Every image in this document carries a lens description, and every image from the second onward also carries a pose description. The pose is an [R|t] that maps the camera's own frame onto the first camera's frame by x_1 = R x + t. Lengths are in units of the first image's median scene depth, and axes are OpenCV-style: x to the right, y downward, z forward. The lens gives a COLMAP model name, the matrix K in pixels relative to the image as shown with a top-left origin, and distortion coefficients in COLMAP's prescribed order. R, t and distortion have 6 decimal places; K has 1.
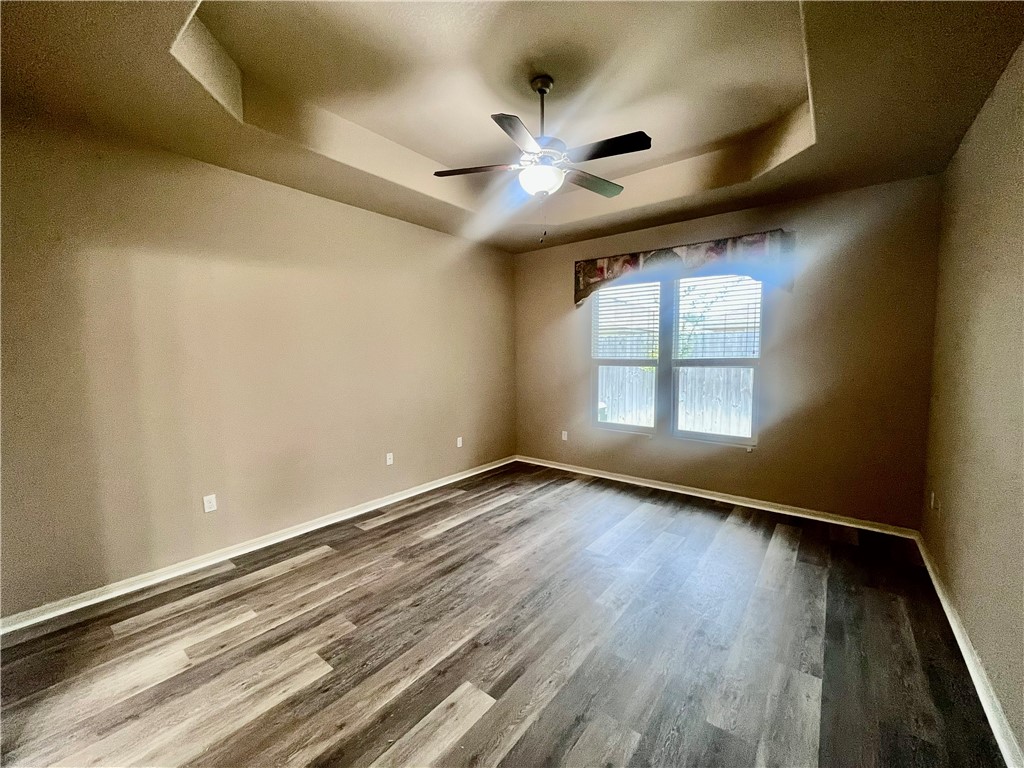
lens RADIAL K [[412.4, 0, 510.6], [0, 412.4, 381.4], [0, 0, 1]] dist [-0.002474, 0.000320]
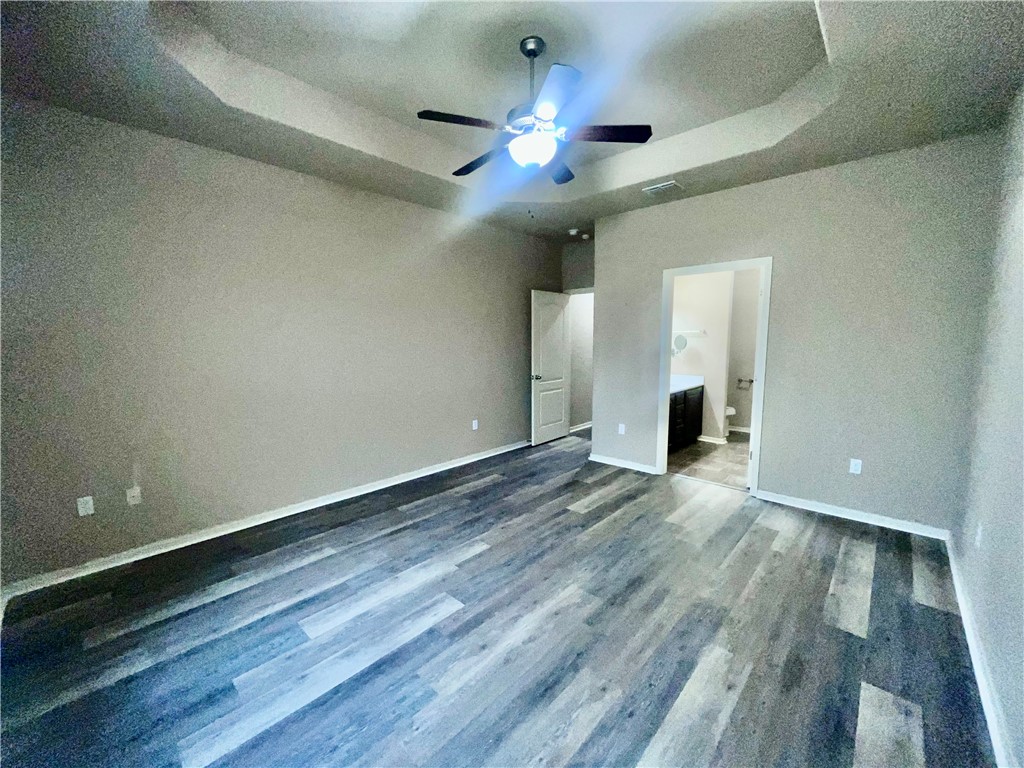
lens RADIAL K [[412.4, 0, 510.1], [0, 412.4, 385.4], [0, 0, 1]] dist [-0.002474, 0.000320]
pose [[-0.996769, 0.003148, 0.080265, 0.048003], [0.017759, 0.983143, 0.181975, -0.123864], [-0.078339, 0.182812, -0.980022, 1.920516]]
